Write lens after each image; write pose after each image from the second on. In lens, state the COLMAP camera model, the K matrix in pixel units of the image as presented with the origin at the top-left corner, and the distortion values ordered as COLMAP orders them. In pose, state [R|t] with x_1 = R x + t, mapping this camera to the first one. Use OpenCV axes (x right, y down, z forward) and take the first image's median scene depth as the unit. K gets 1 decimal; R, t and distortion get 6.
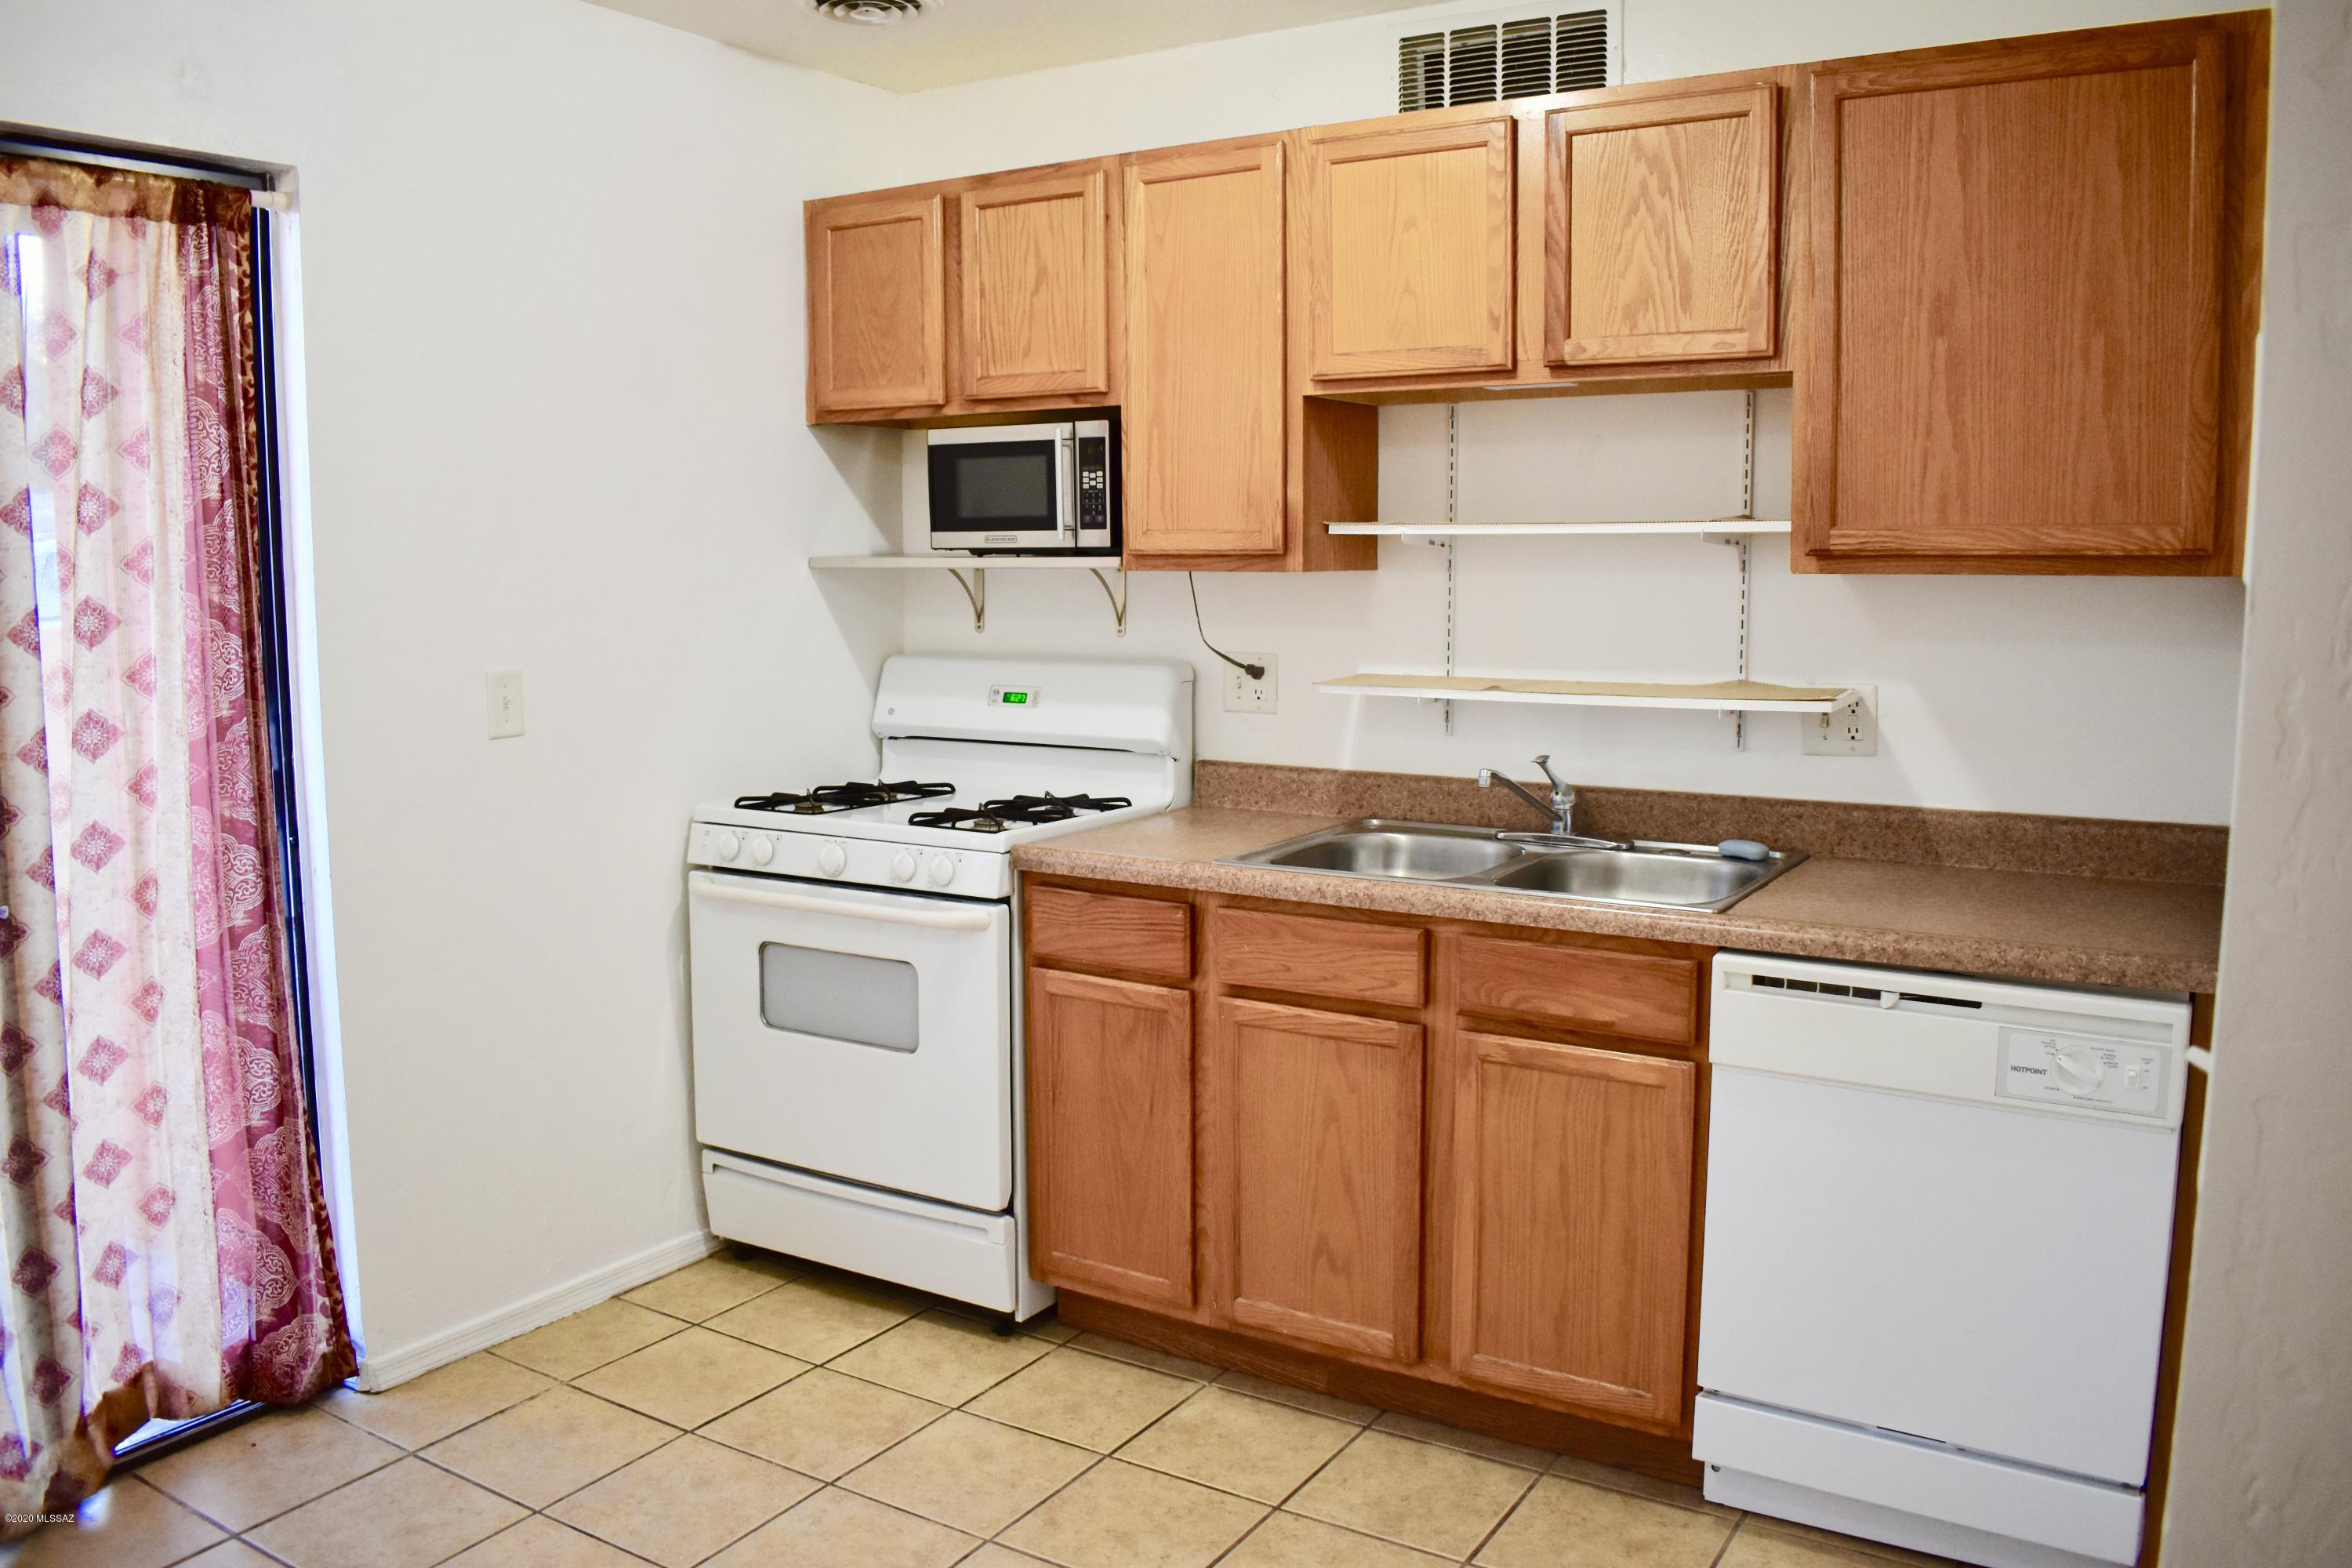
lens RADIAL K [[1837.8, 0, 1176.0], [0, 1837.8, 771.6], [0, 0, 1]] dist [-0.096651, 0.014369]
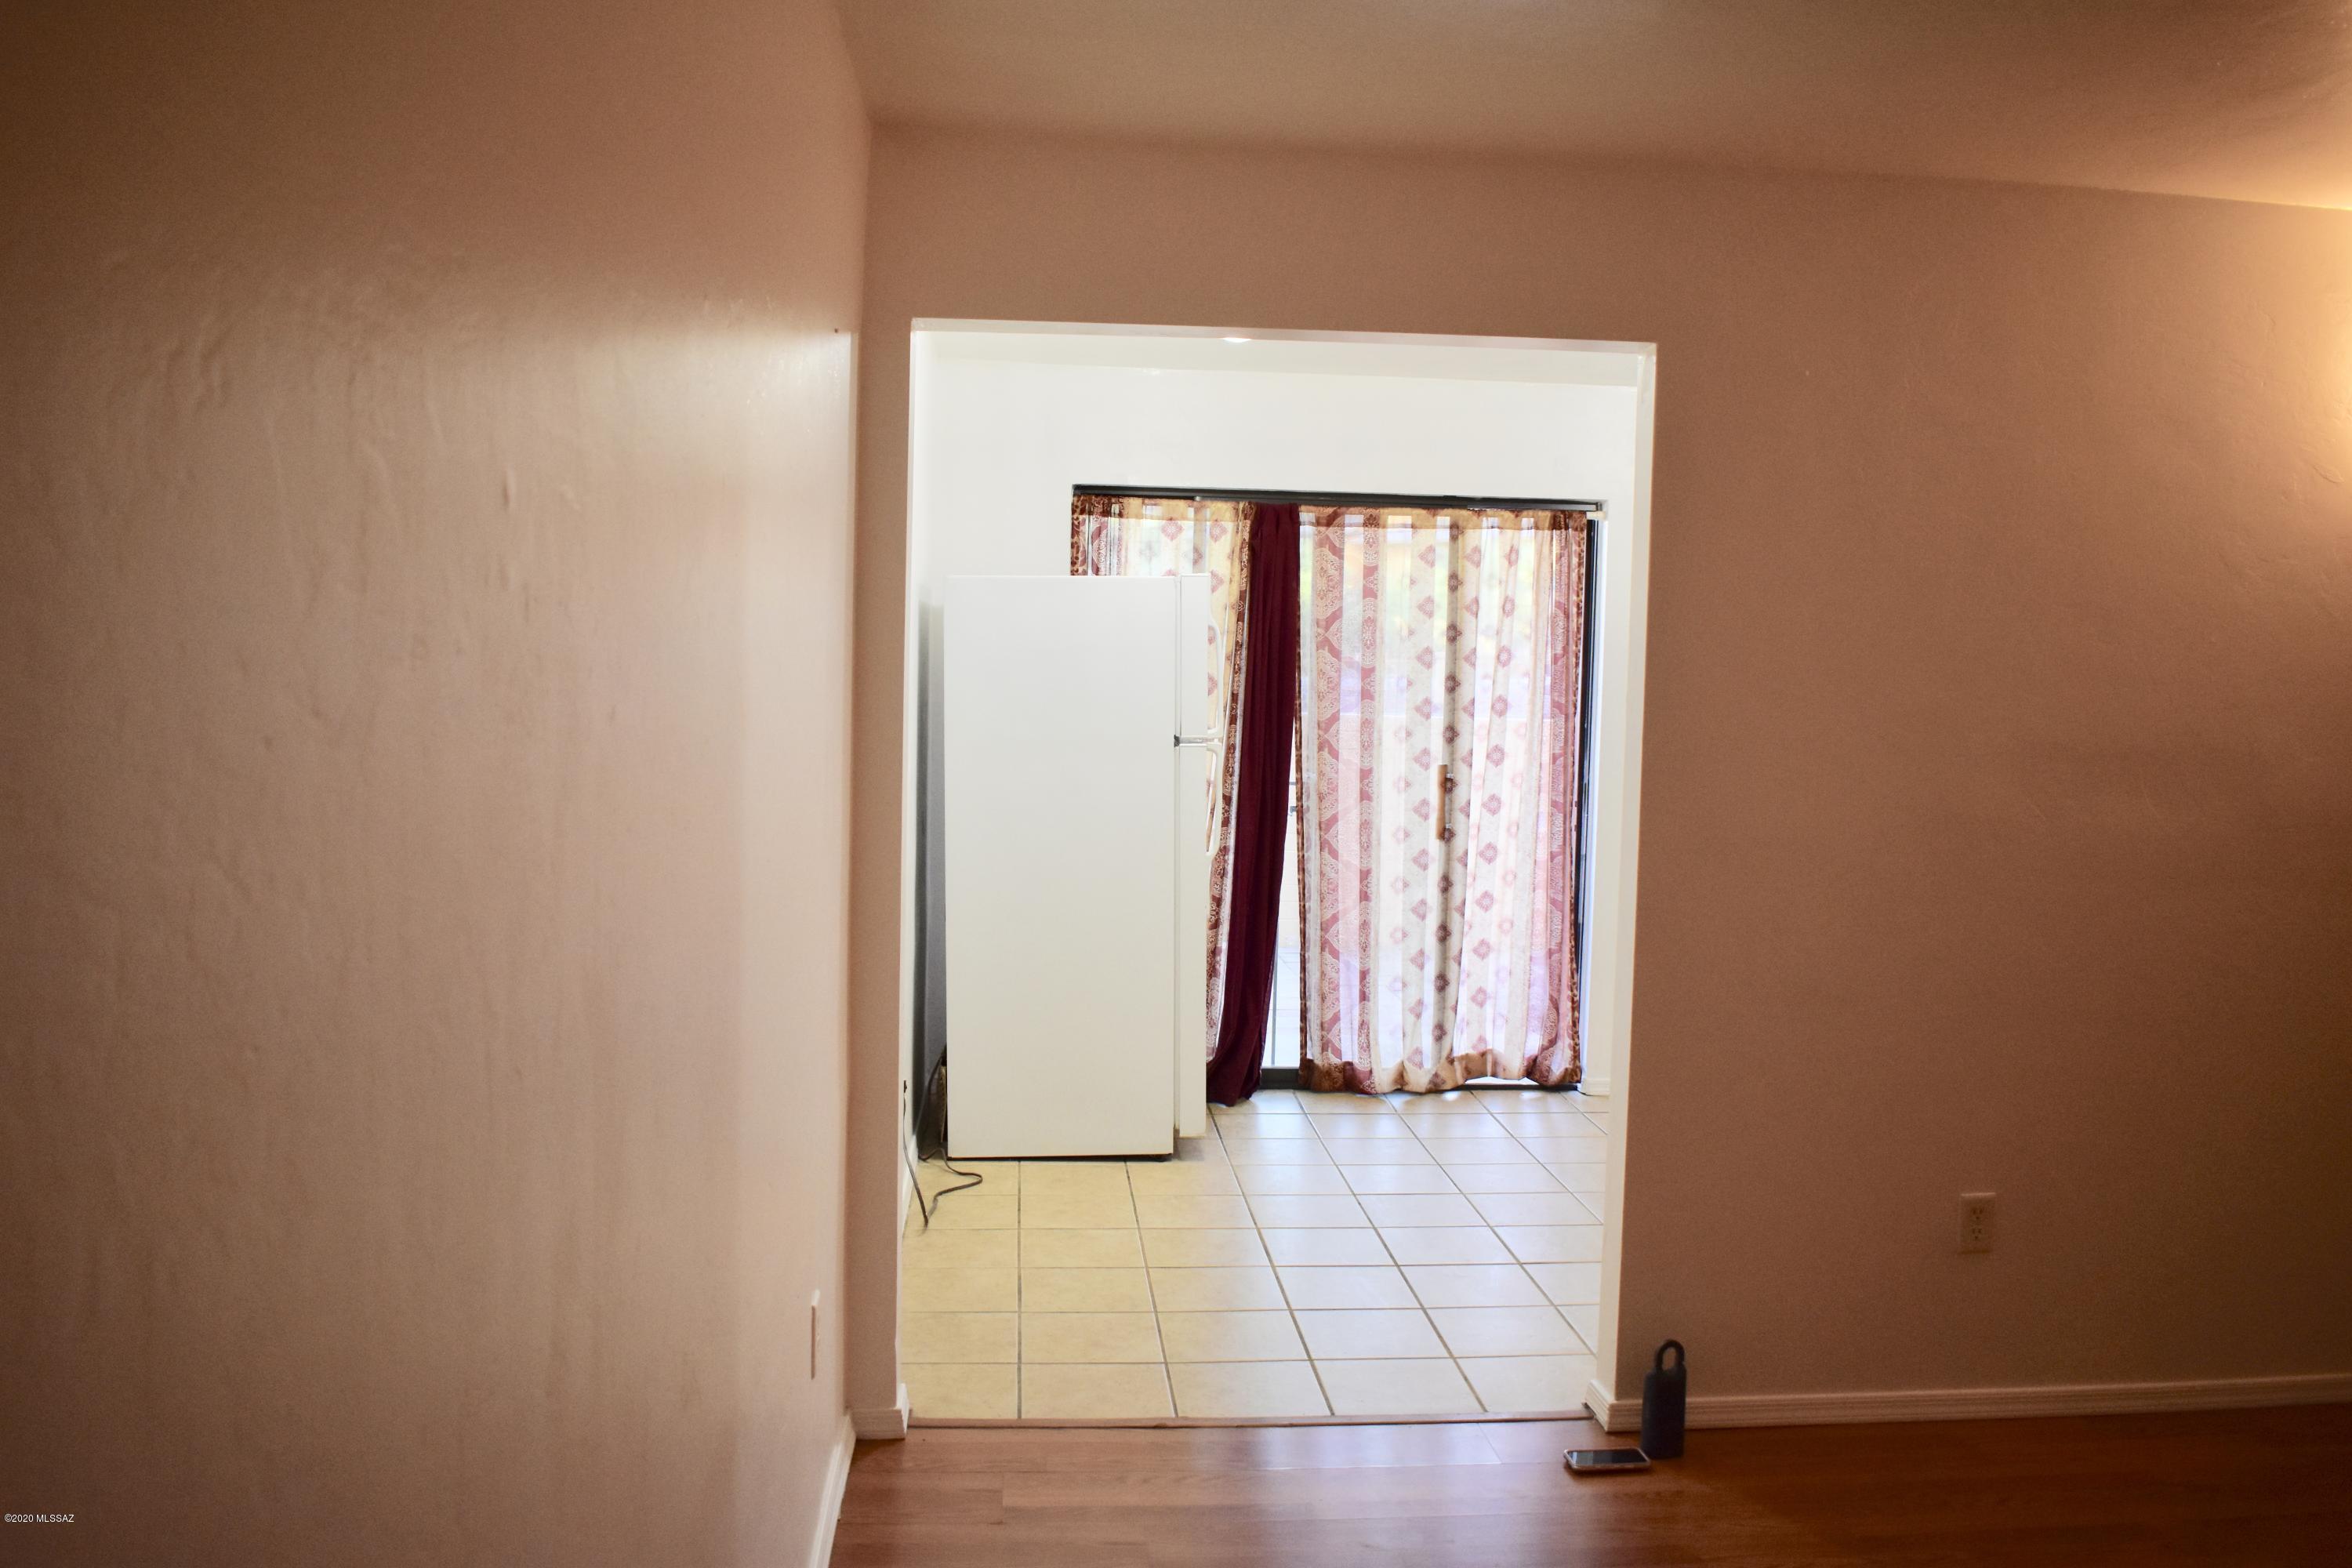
lens RADIAL K [[1837.8, 0, 1176.0], [0, 1837.8, 771.6], [0, 0, 1]] dist [-0.096651, 0.014369]
pose [[0.594018, 0.058207, -0.802343, 0.979554], [-0.124076, 0.992073, -0.019889, 0.093149], [0.794826, 0.111366, 0.596531, -0.688280]]
